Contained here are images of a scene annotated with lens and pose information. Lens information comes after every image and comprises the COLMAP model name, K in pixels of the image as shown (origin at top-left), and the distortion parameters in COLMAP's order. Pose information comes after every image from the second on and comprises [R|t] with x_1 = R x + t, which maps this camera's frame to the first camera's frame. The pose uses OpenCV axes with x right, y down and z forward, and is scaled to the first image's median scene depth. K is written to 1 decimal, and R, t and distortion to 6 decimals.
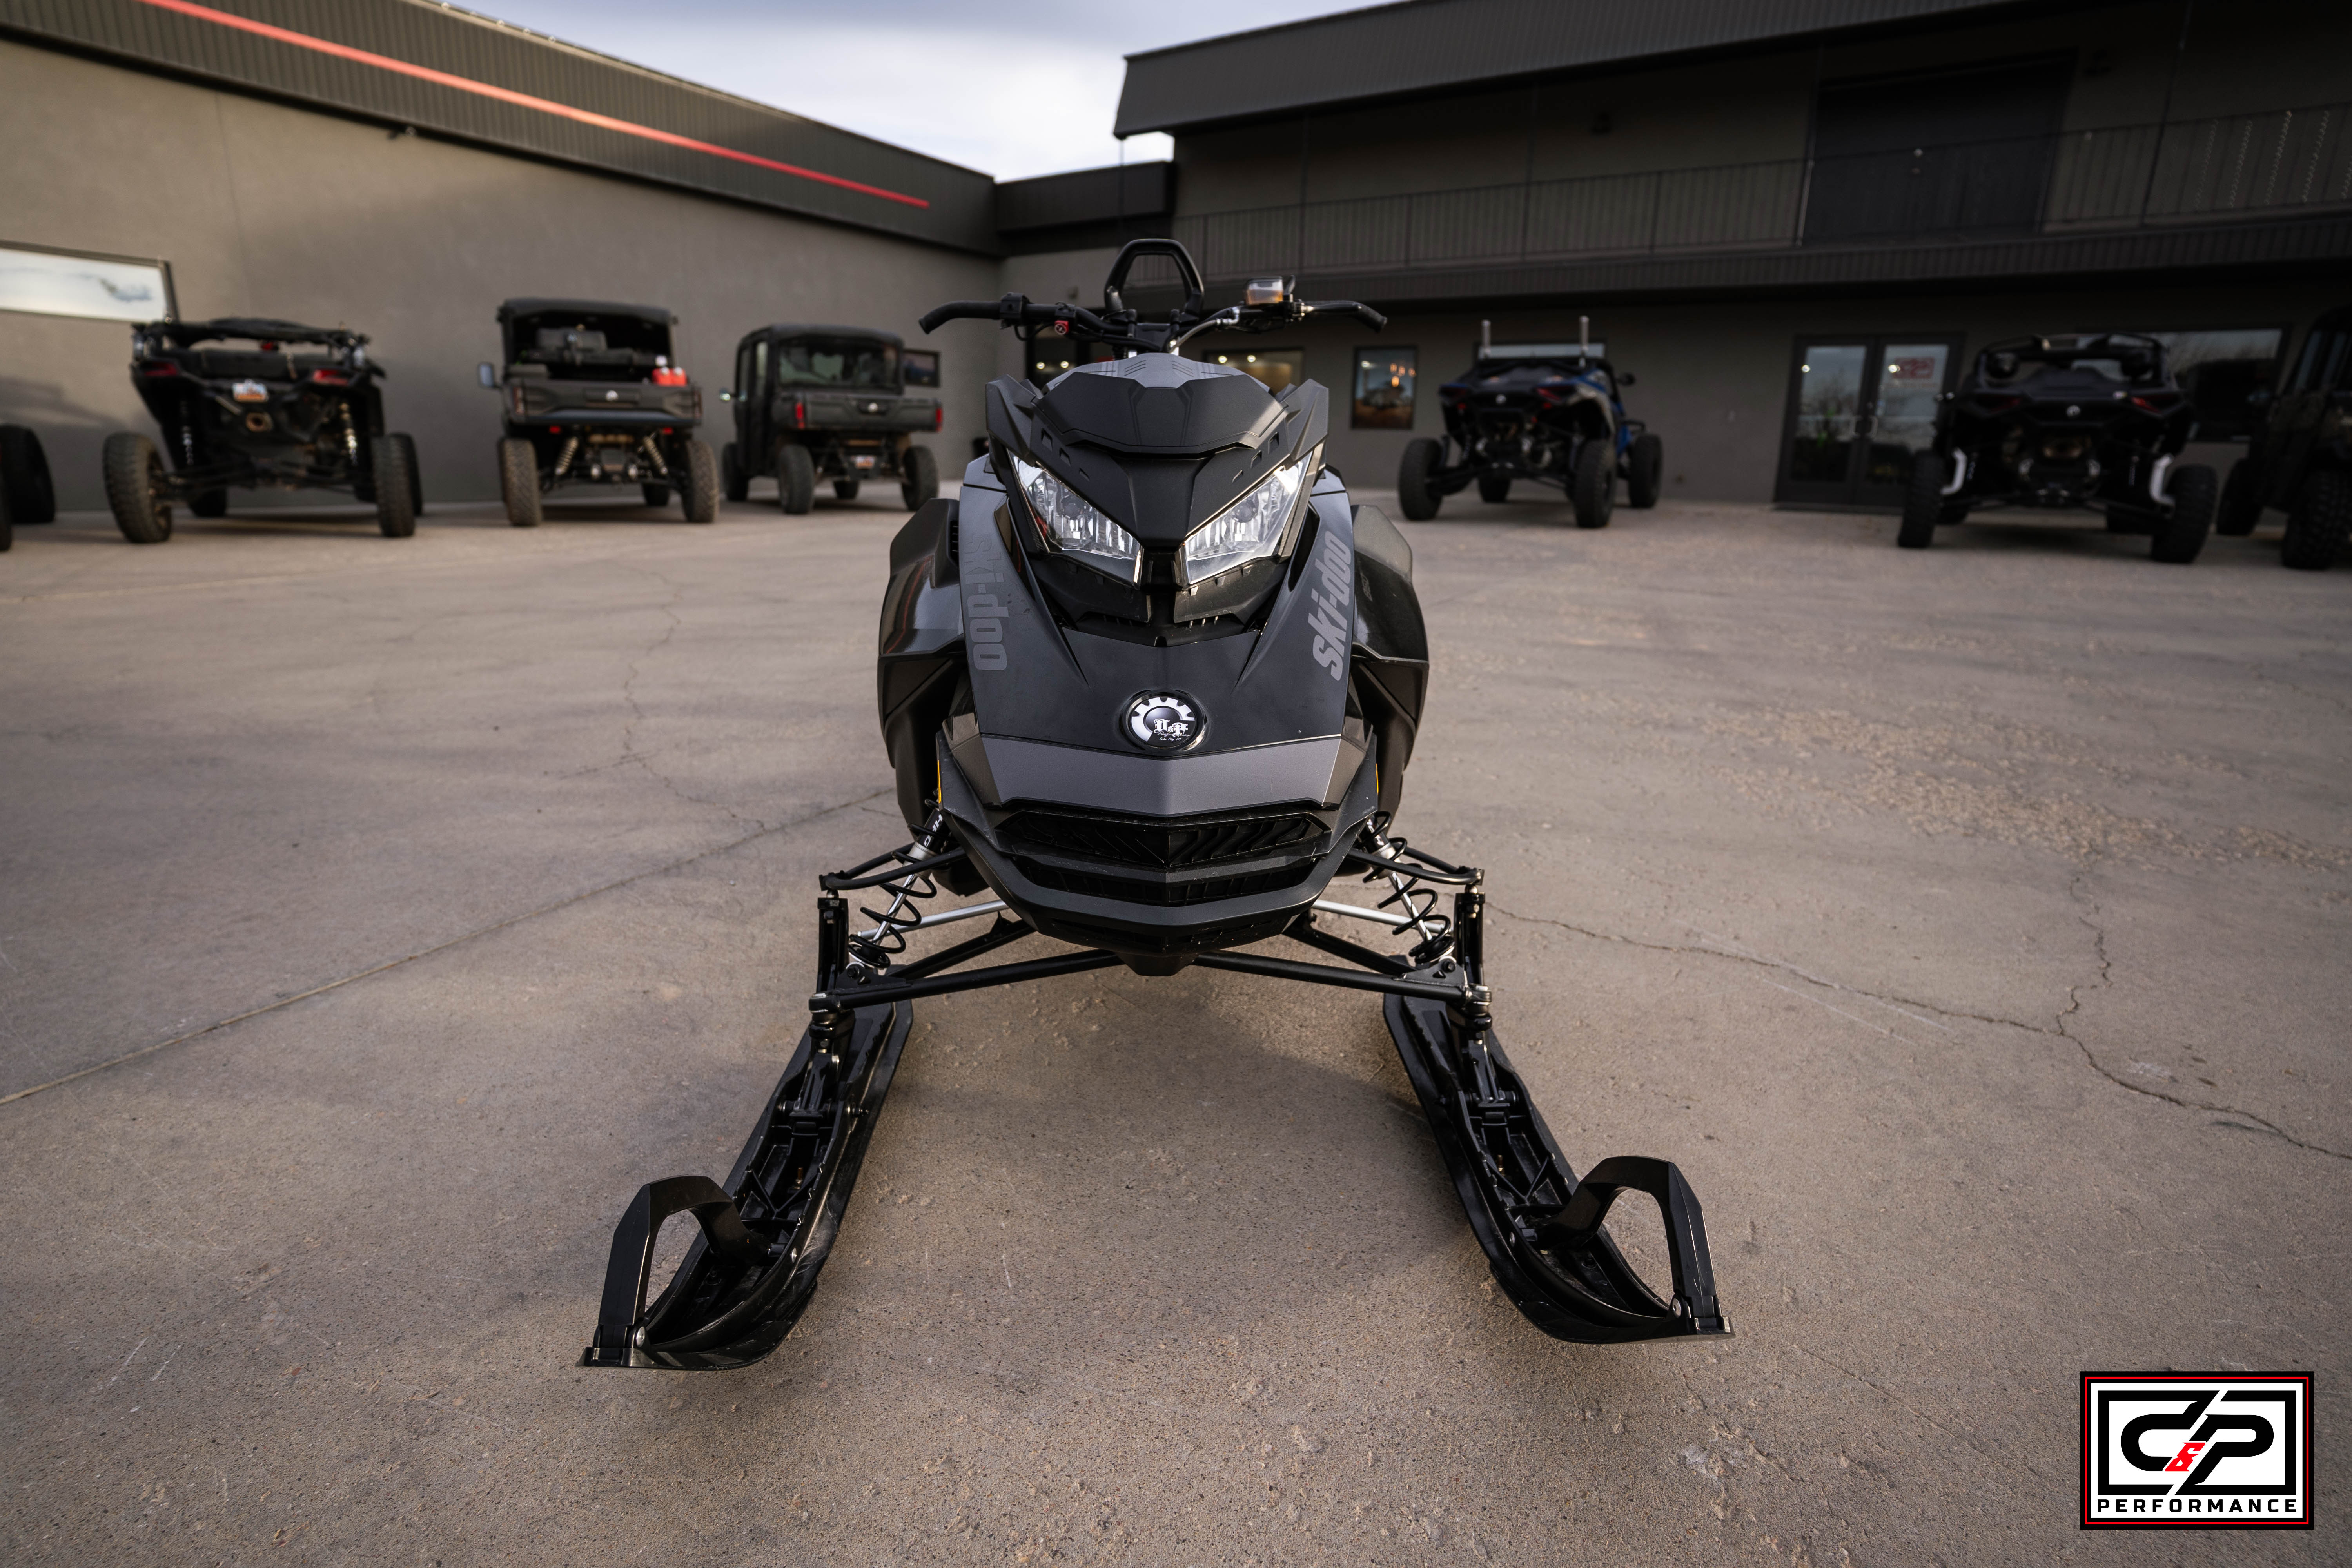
lens RADIAL K [[1164.3, 0, 1172.0], [0, 1164.3, 779.8], [0, 0, 1]] dist [-0.078066, 0.035519]
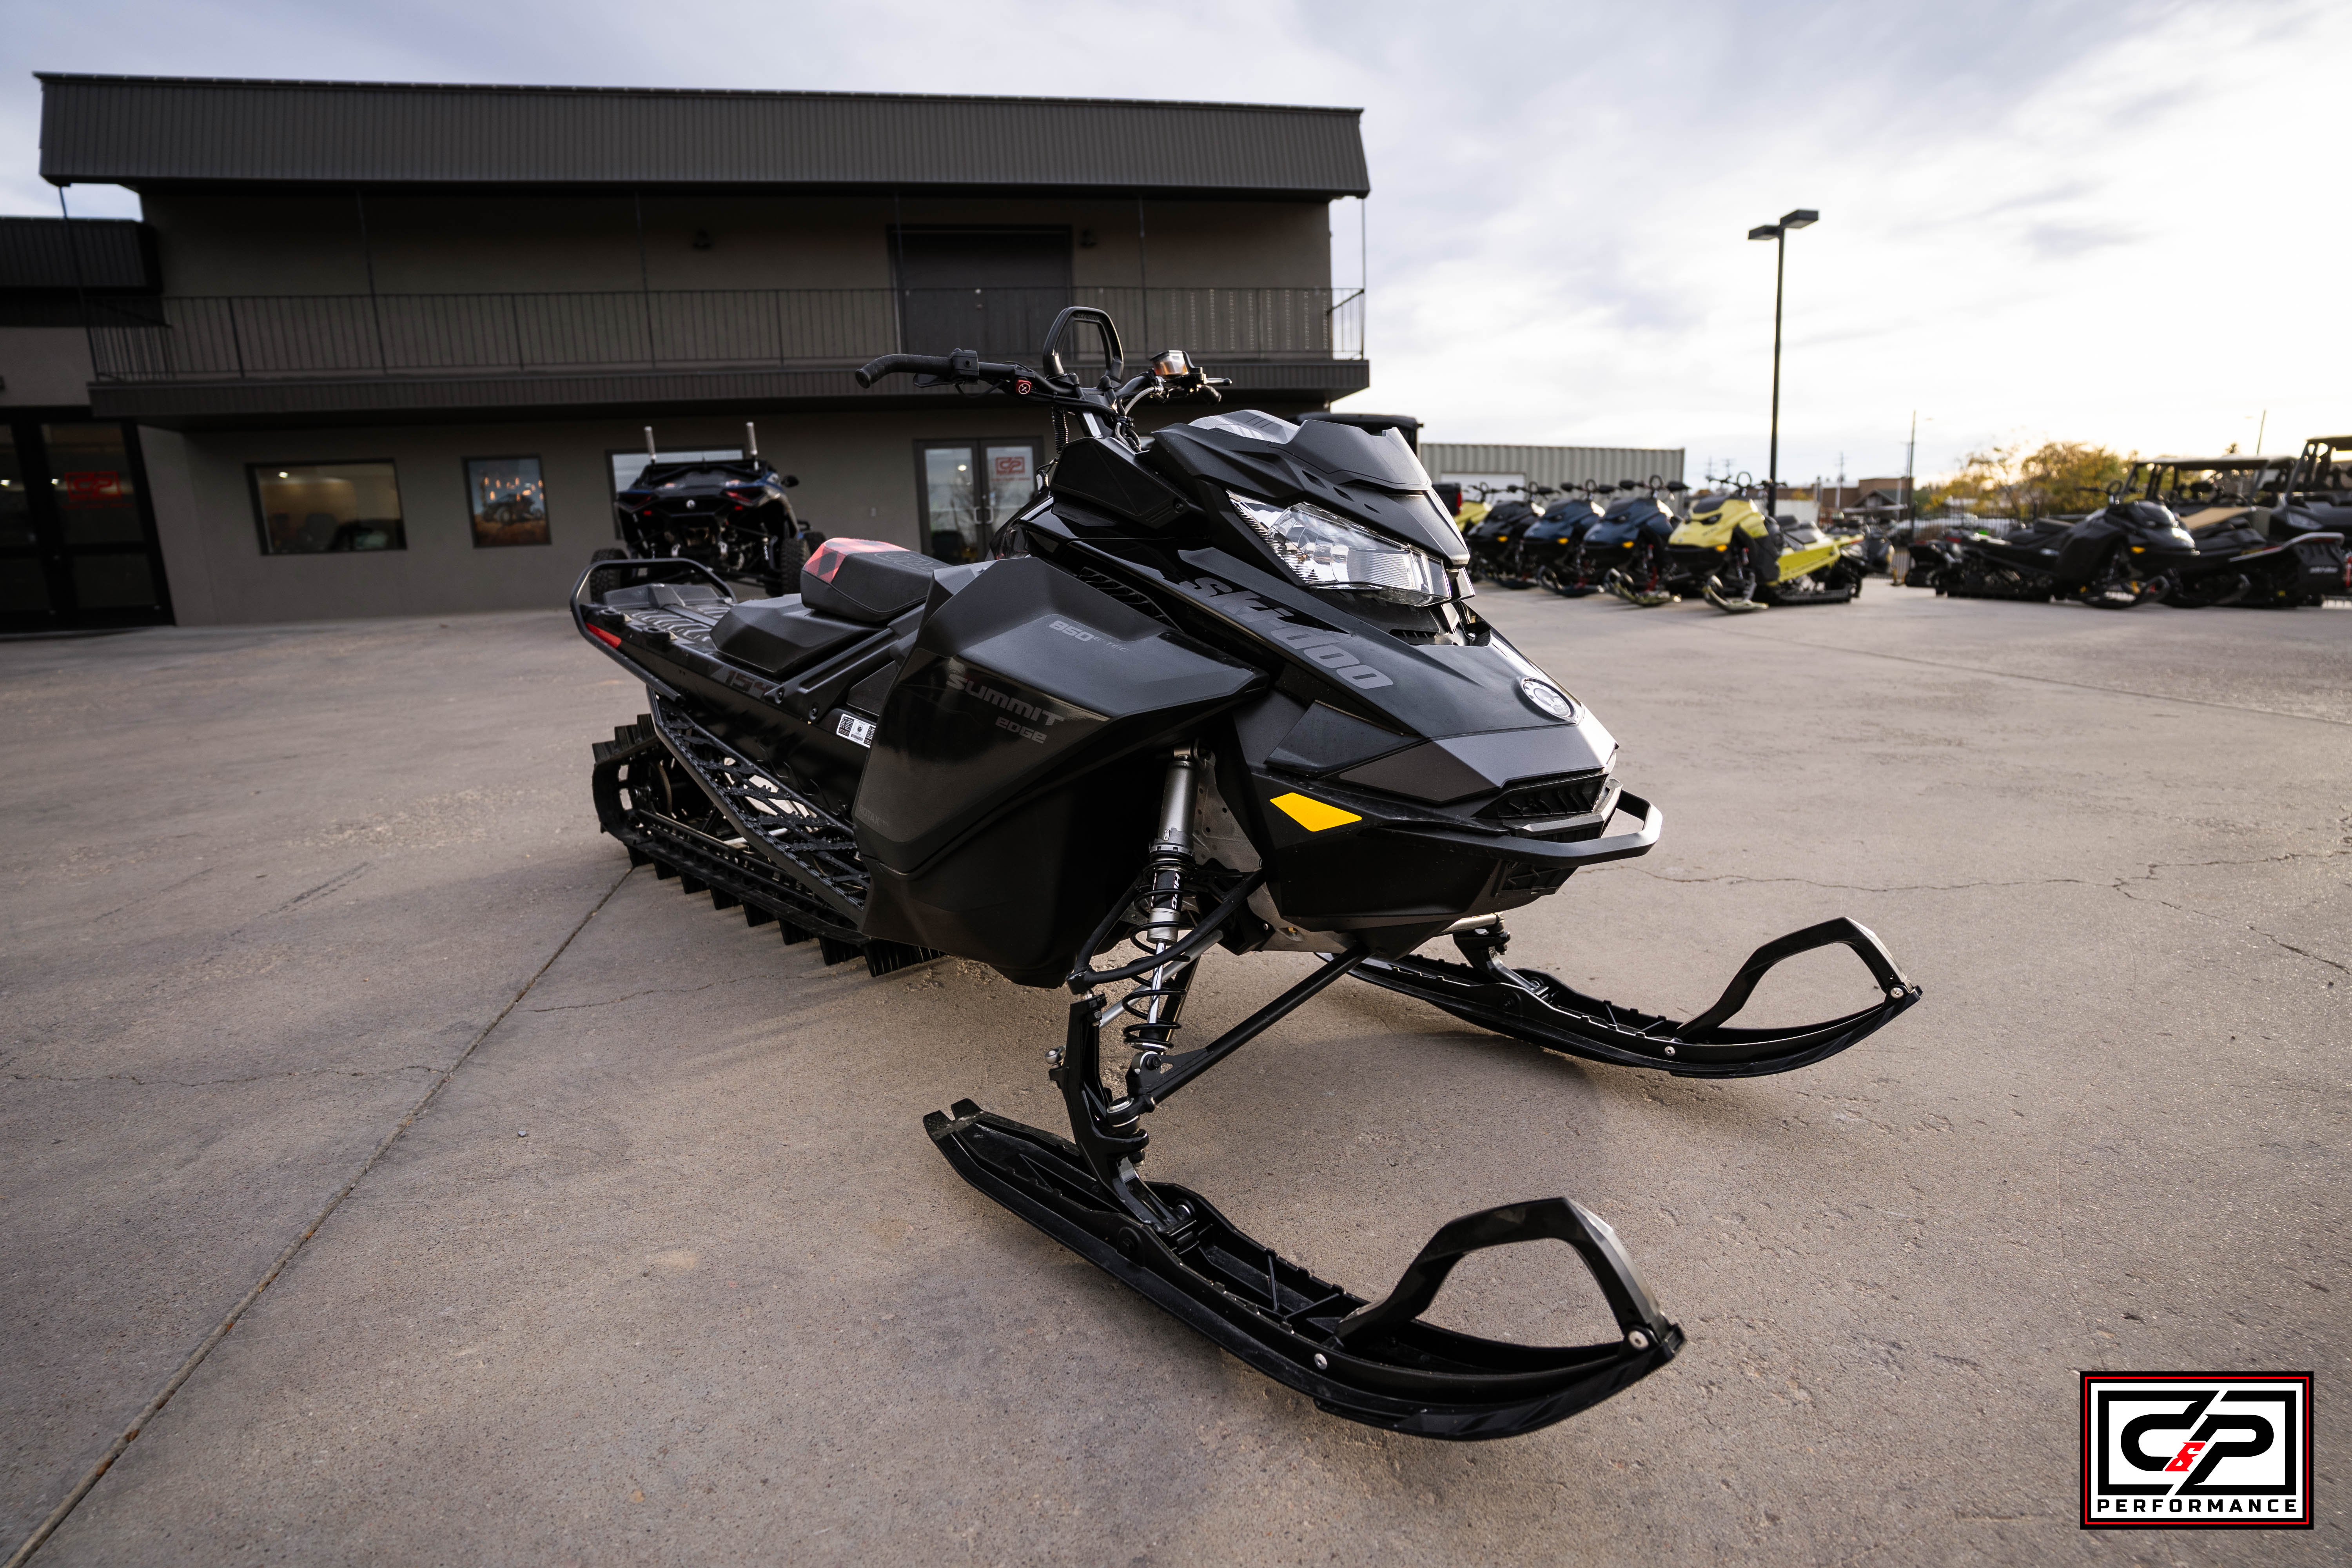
lens RADIAL K [[1164.3, 0, 1172.0], [0, 1164.3, 779.8], [0, 0, 1]] dist [-0.078066, 0.035519]
pose [[0.716020, -0.177823, 0.675052, -0.122262], [0.237324, 0.971422, 0.004165, -0.007272], [-0.656501, 0.157224, 0.737759, 0.040971]]
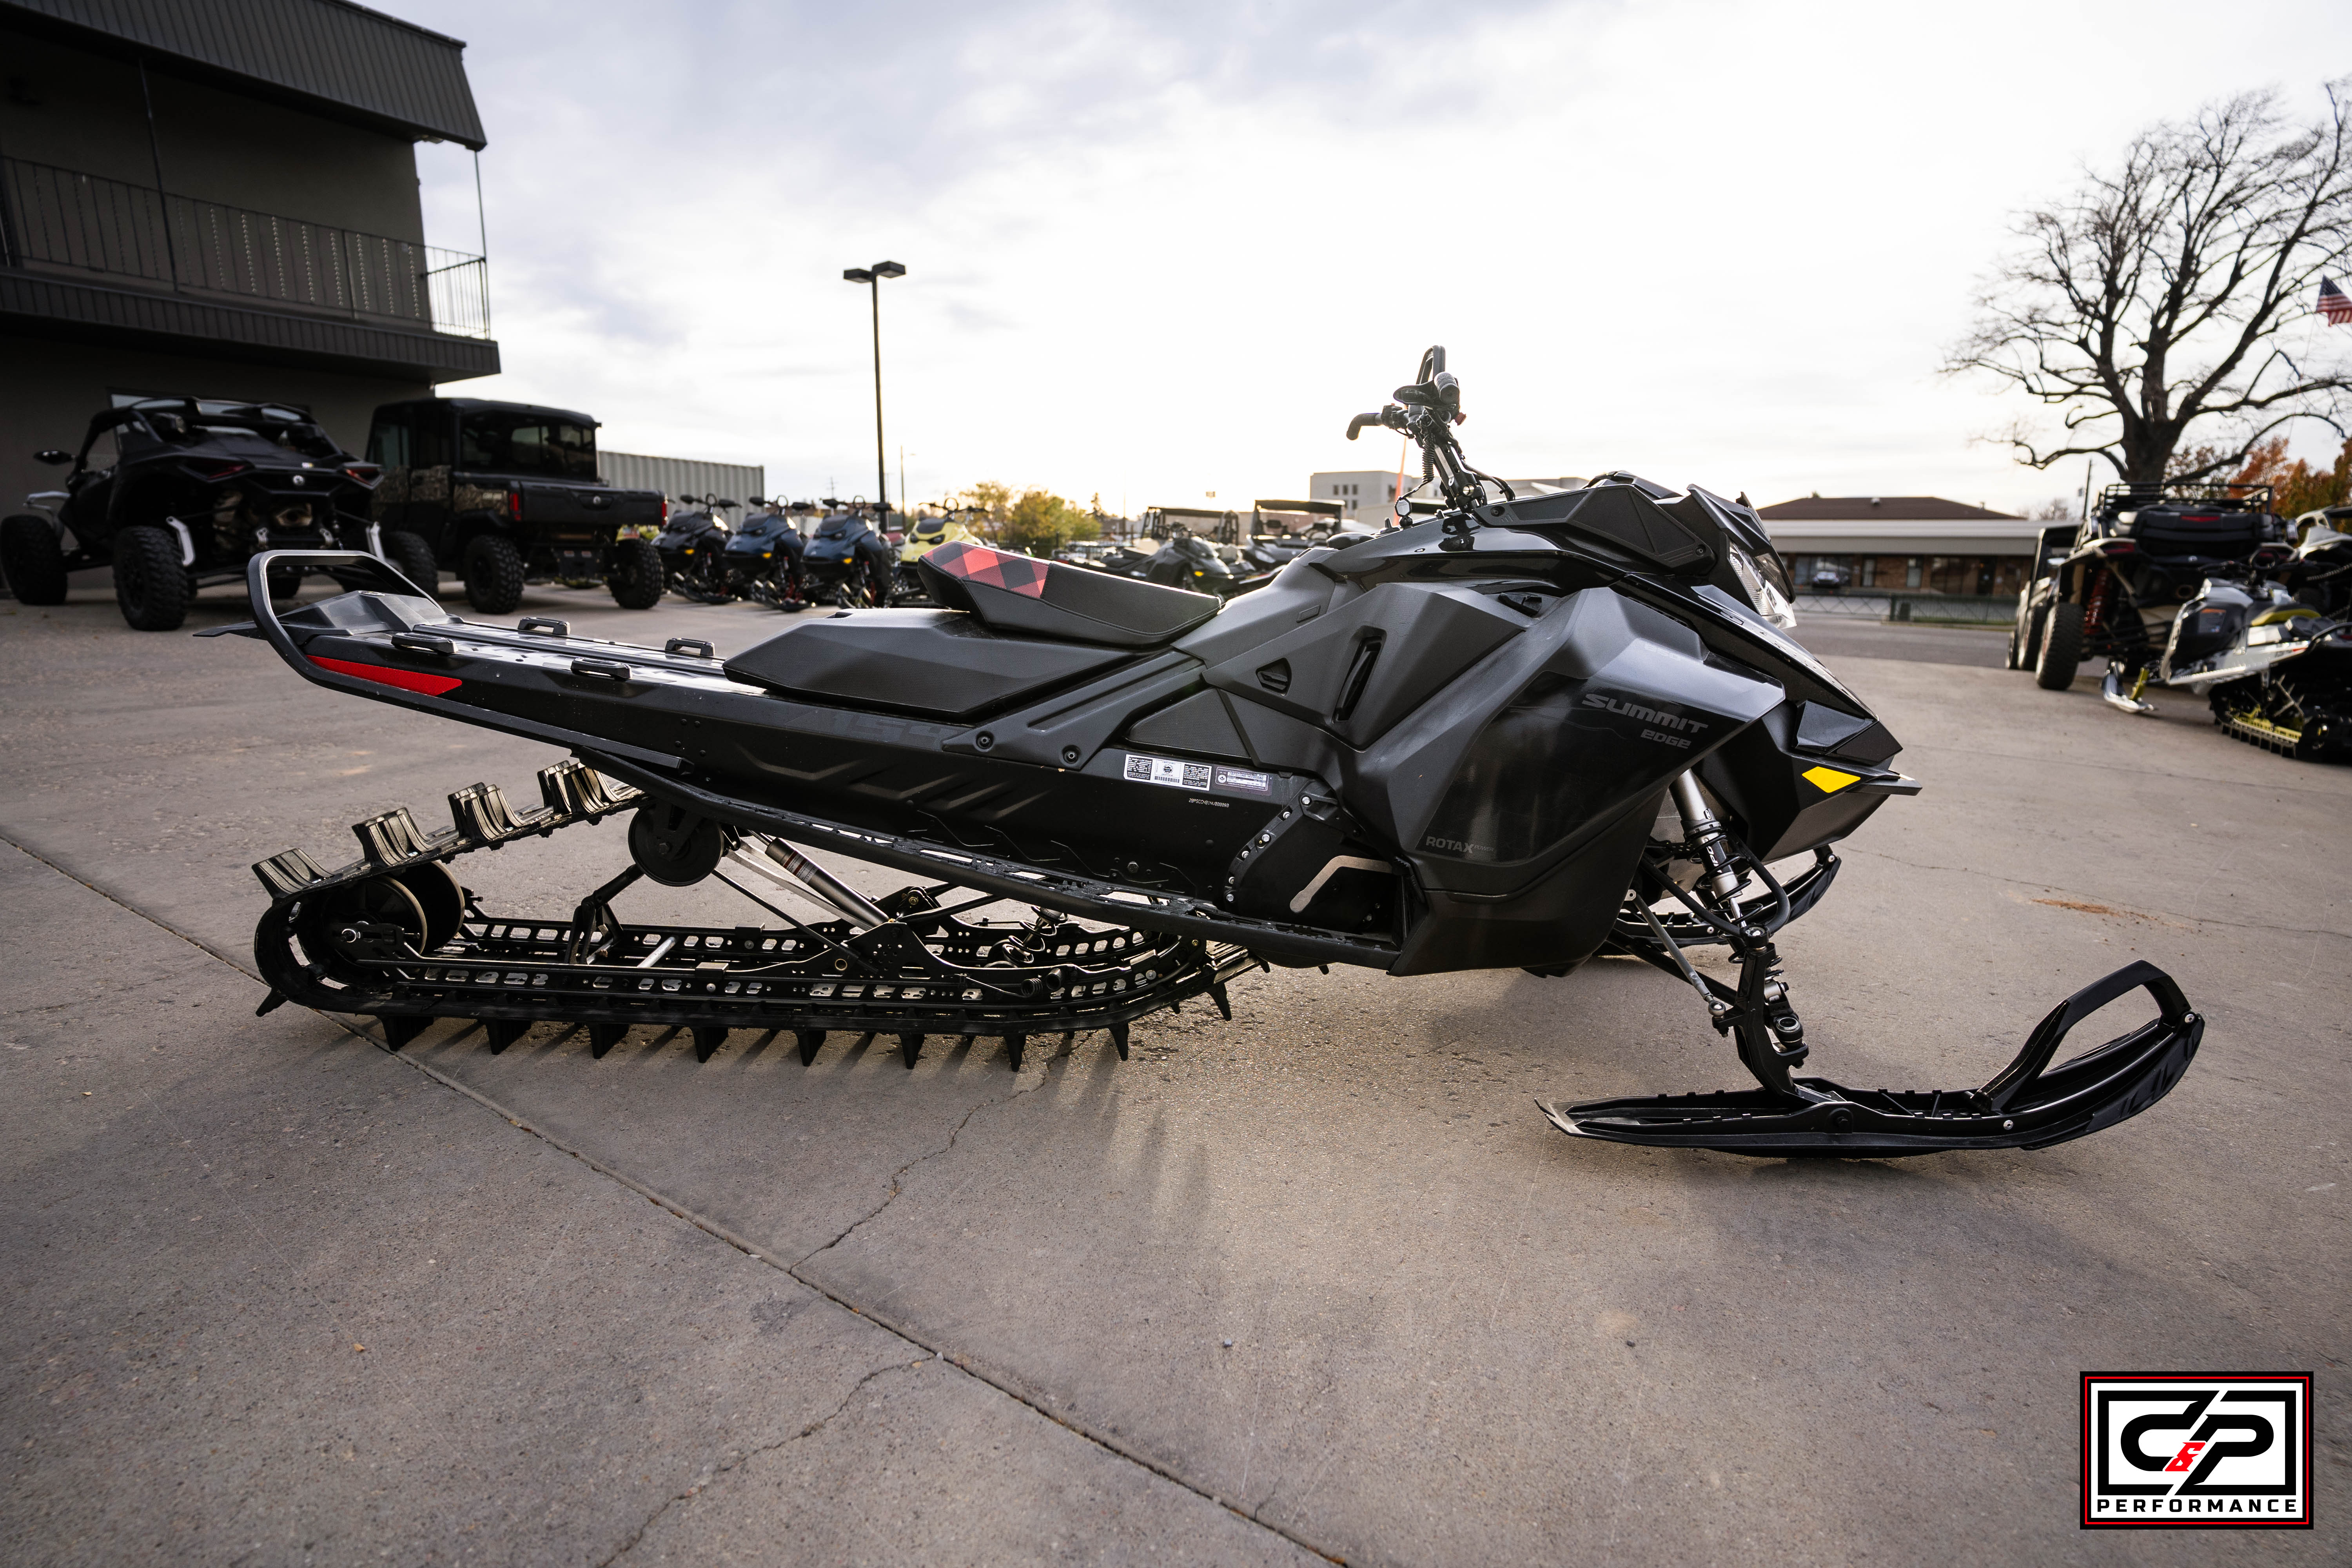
lens RADIAL K [[1164.3, 0, 1172.0], [0, 1164.3, 779.8], [0, 0, 1]] dist [-0.078066, 0.035519]
pose [[-0.019477, -0.211393, 0.977207, -0.194353], [0.263429, 0.941771, 0.208978, -0.062583], [-0.964482, 0.261495, 0.037344, 0.216452]]
